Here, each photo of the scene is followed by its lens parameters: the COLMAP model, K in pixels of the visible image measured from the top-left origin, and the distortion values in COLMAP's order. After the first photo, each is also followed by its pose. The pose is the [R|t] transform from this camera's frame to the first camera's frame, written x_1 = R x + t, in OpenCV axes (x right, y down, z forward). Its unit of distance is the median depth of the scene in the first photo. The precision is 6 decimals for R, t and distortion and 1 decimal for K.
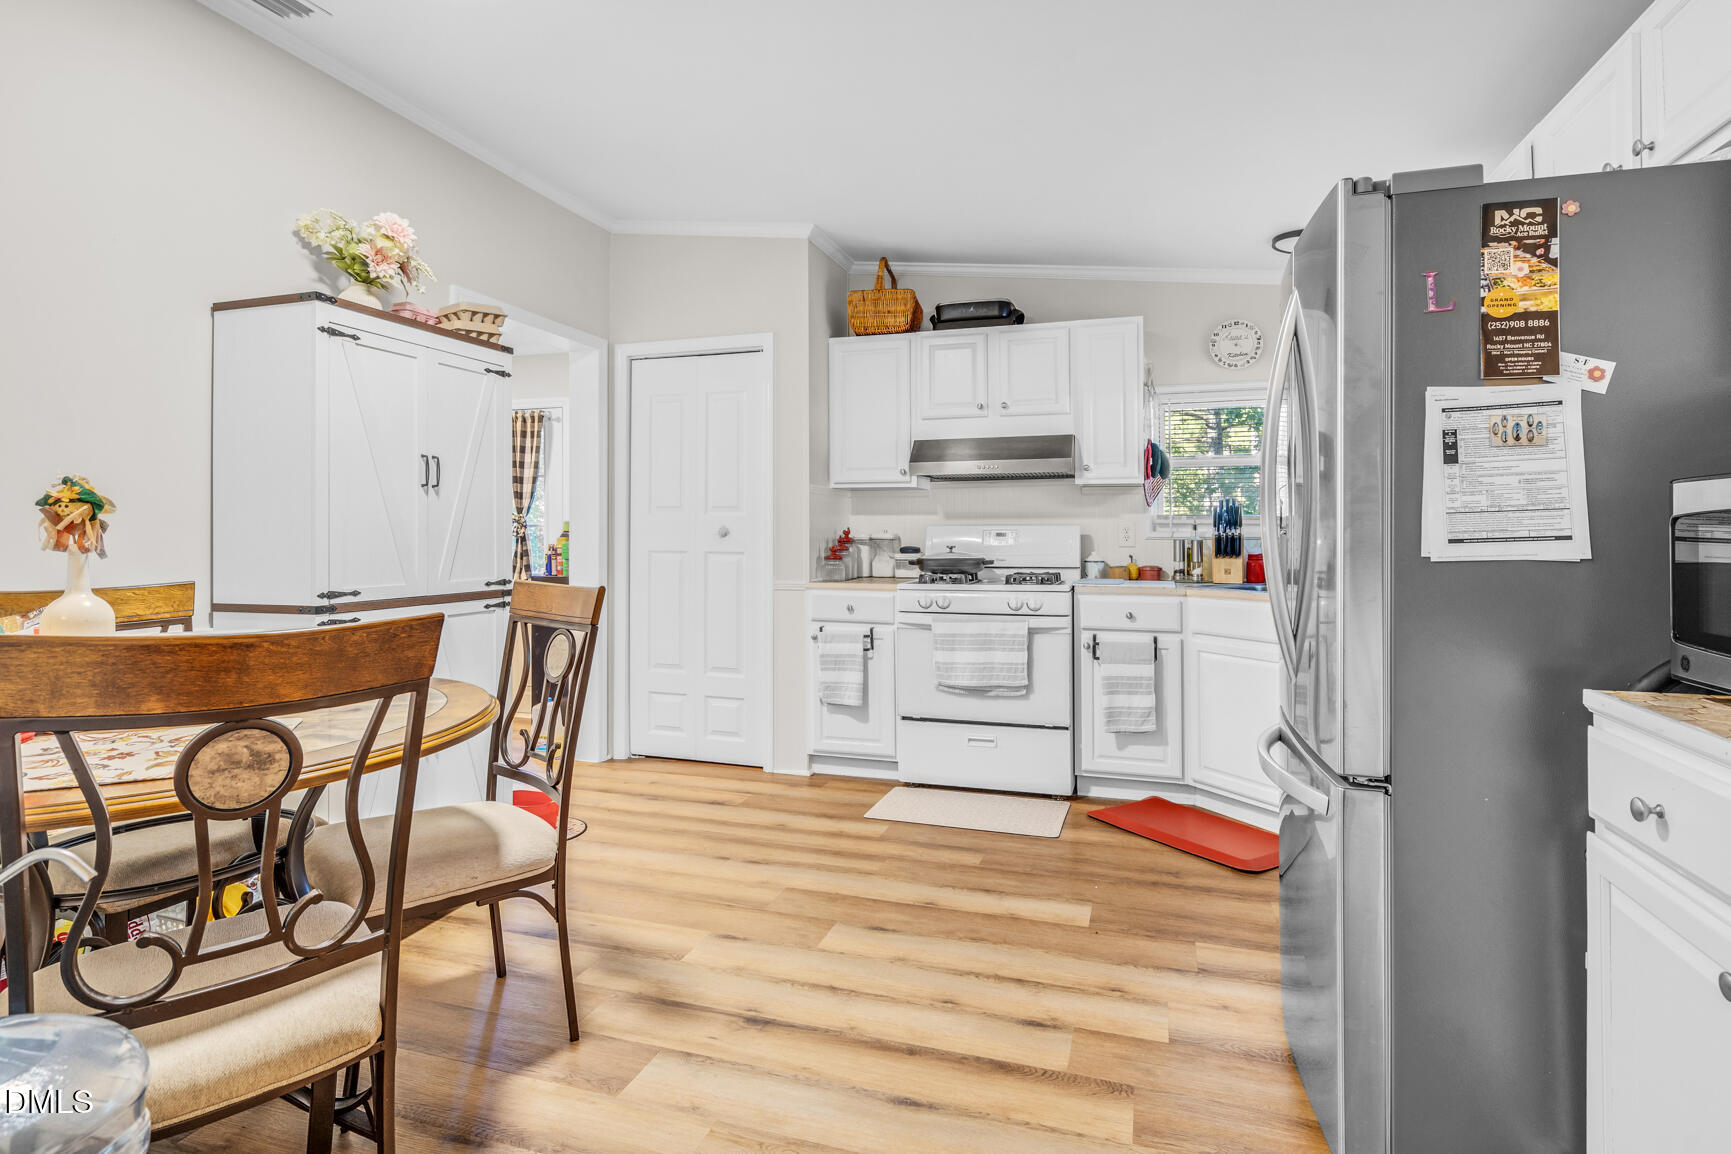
lens RADIAL K [[862.2, 0, 865.5], [0, 862.2, 577.0], [0, 0, 1]] dist [0.004408, 0.000744]
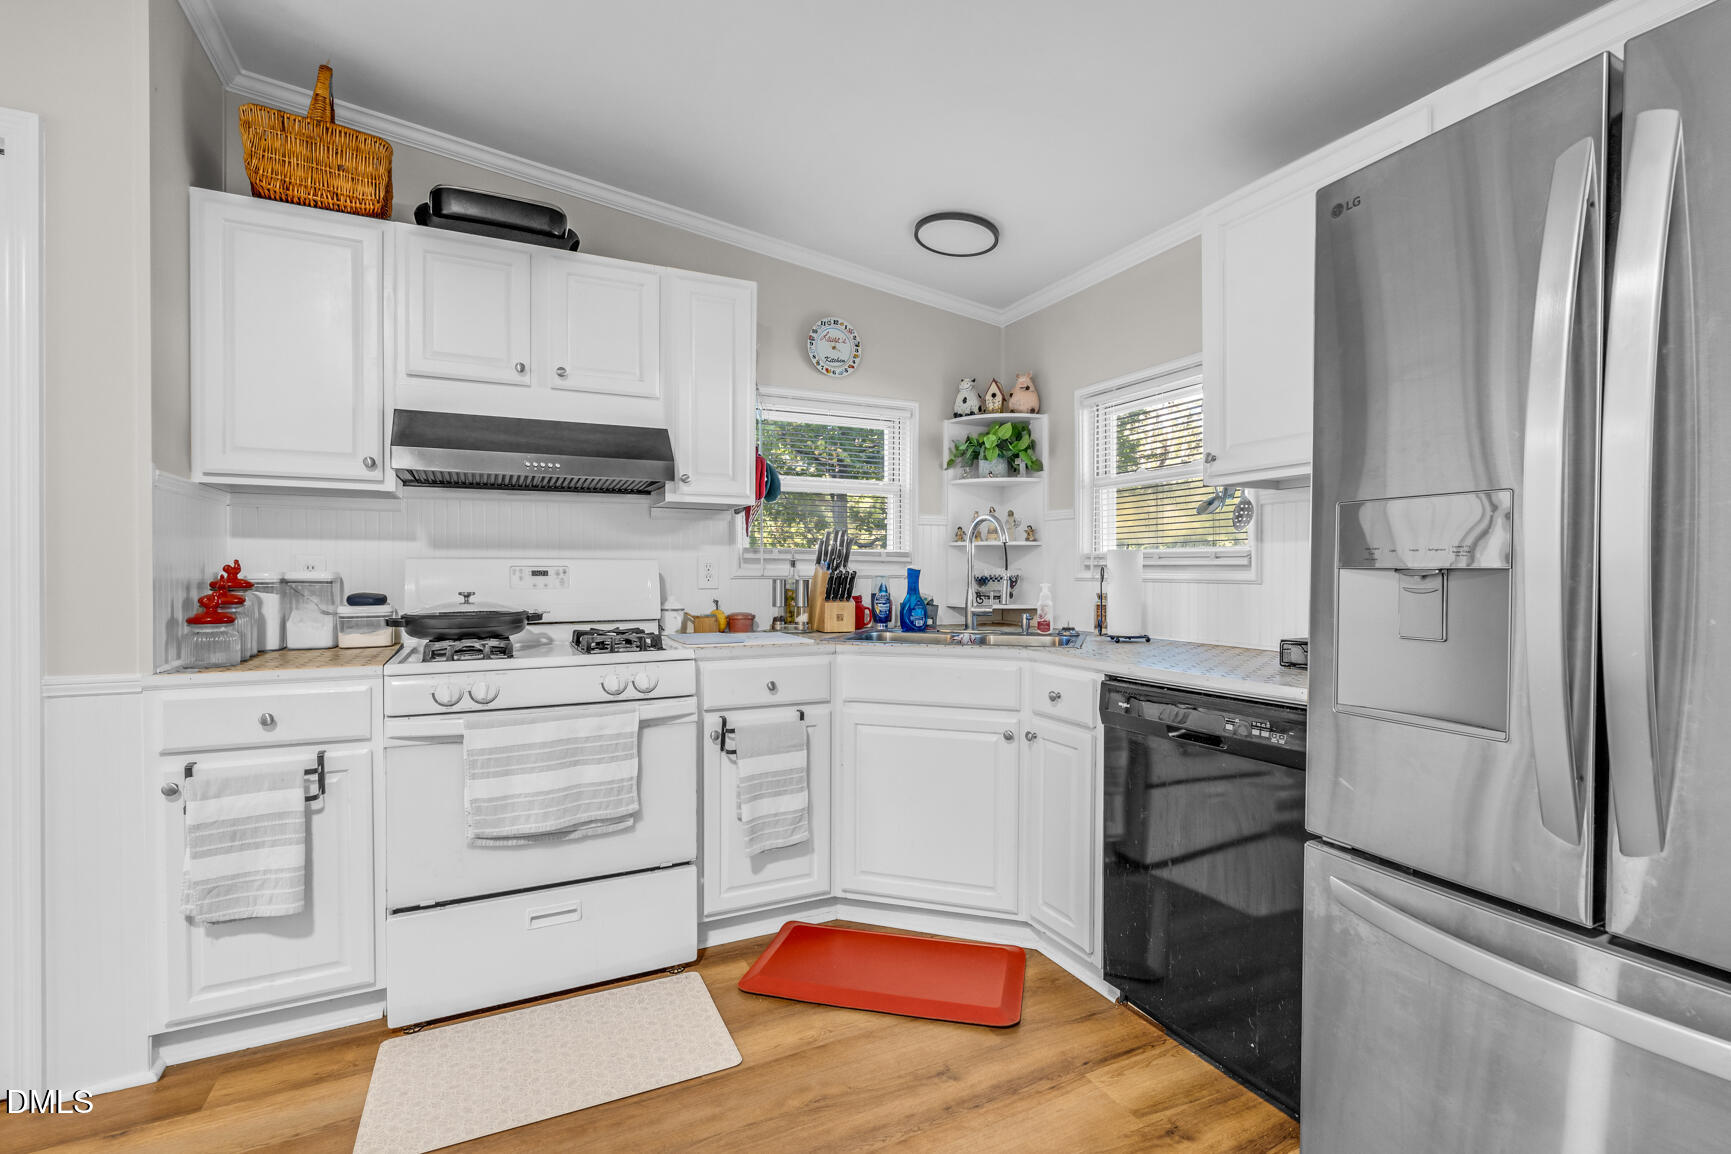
lens RADIAL K [[789.3, 0, 867.4], [0, 789.3, 584.4], [0, 0, 1]] dist [-0.001029, 0.000316]
pose [[0.722665, -0.011523, 0.691103, -0.082758], [0.034447, 0.999219, -0.019360, -0.022070], [-0.690340, 0.037798, 0.722497, 0.428119]]
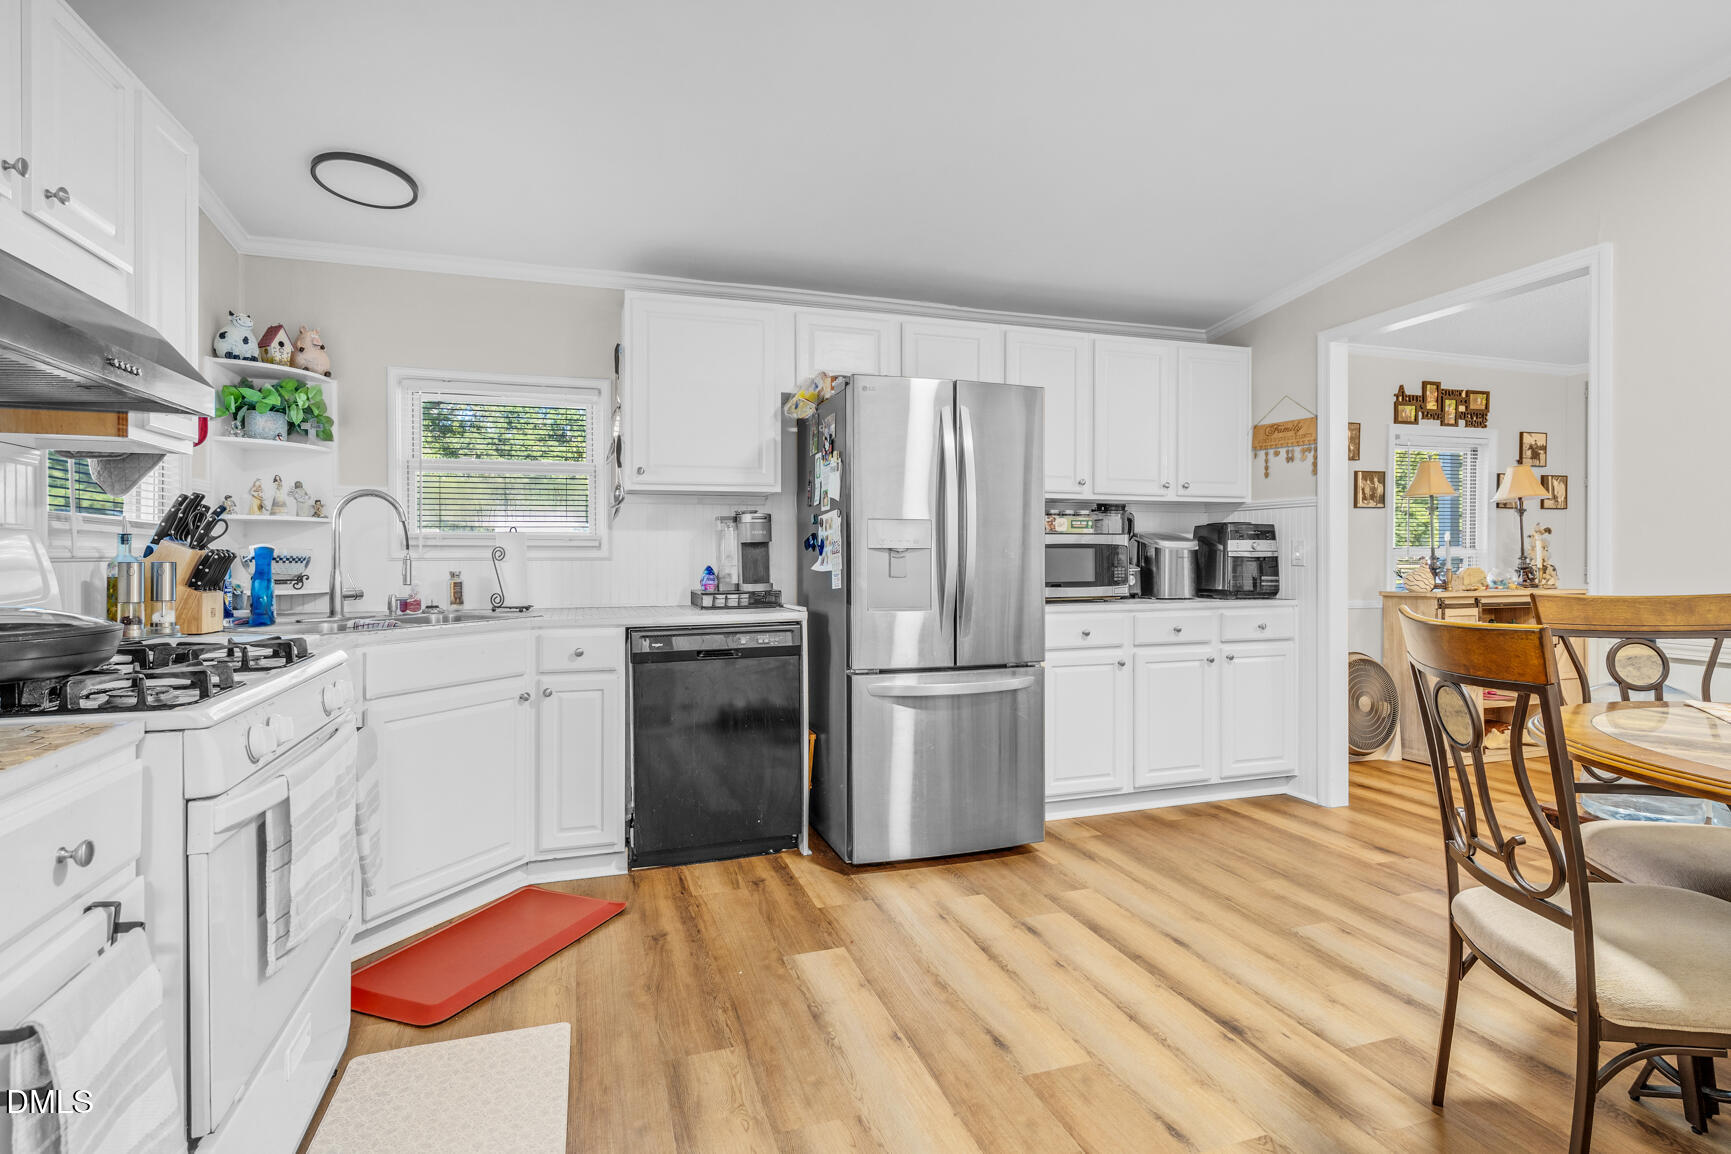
lens RADIAL K [[862.2, 0, 865.5], [0, 862.2, 577.0], [0, 0, 1]] dist [0.004408, 0.000744]
pose [[-0.593538, -0.019926, 0.804560, -0.344524], [0.043414, 0.997445, 0.056731, -0.045615], [-0.803635, 0.068601, -0.591156, 0.974479]]
